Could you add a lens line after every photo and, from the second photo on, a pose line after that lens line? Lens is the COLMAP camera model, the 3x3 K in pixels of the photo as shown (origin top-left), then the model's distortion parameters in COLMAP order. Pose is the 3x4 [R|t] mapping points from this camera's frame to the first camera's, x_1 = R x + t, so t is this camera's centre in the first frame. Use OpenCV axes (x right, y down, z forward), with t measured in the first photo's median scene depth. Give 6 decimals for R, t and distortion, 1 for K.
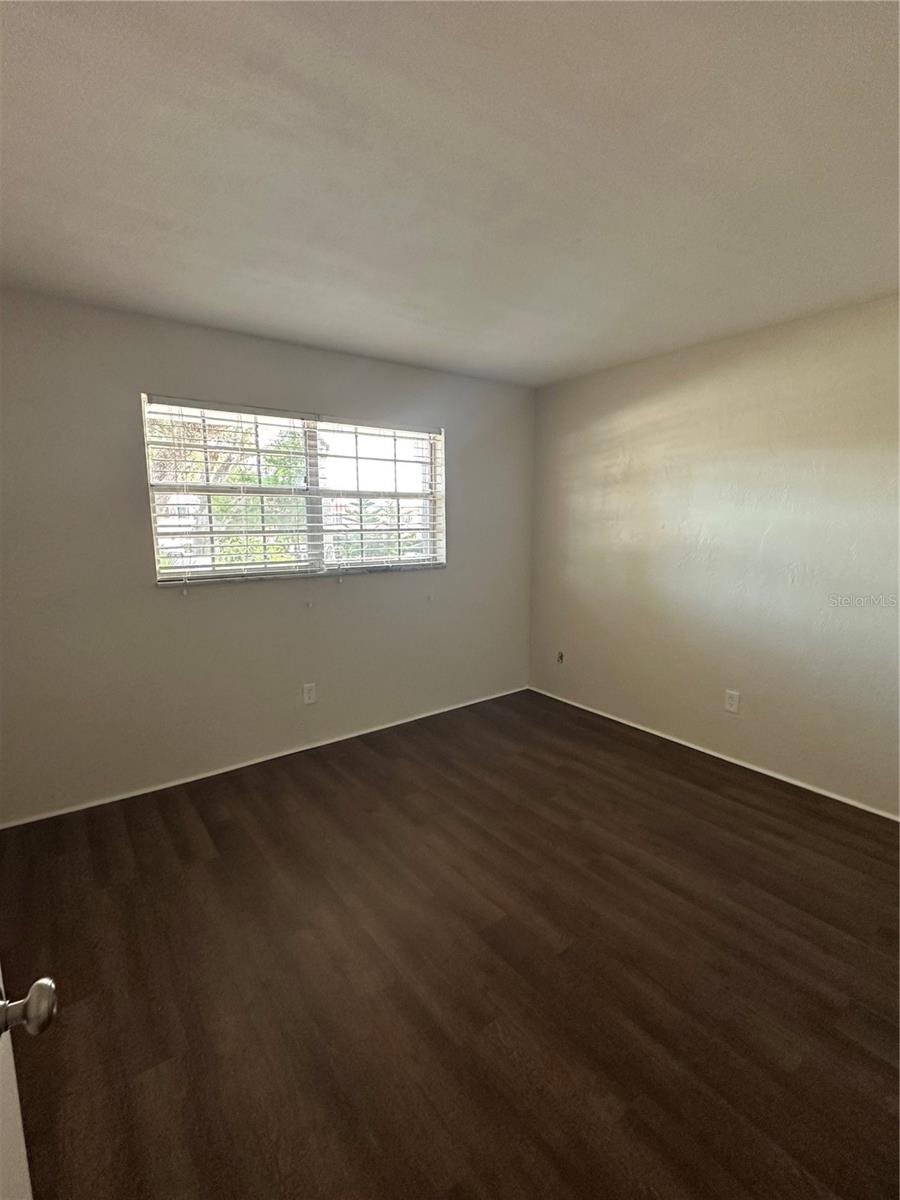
lens RADIAL K [[540.2, 0, 450.0], [0, 540.2, 600.0], [0, 0, 1]] dist [0.003441, 0.001060]
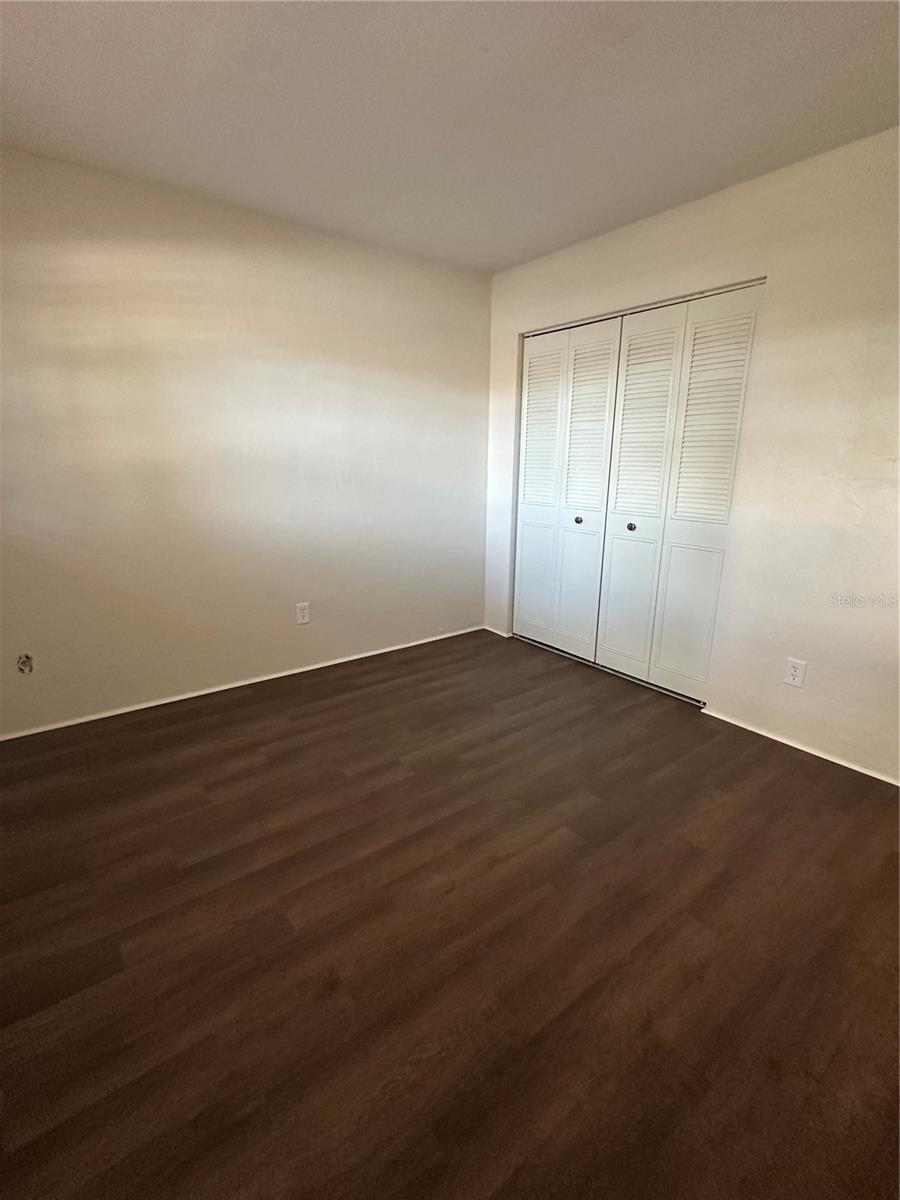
lens RADIAL K [[540.2, 0, 450.0], [0, 540.2, 600.0], [0, 0, 1]] dist [0.003441, 0.001060]
pose [[-0.001669, -0.258153, 0.966103, -0.541942], [0.144894, 0.955846, 0.255663, -0.066774], [-0.989446, 0.140409, 0.035810, 0.817435]]
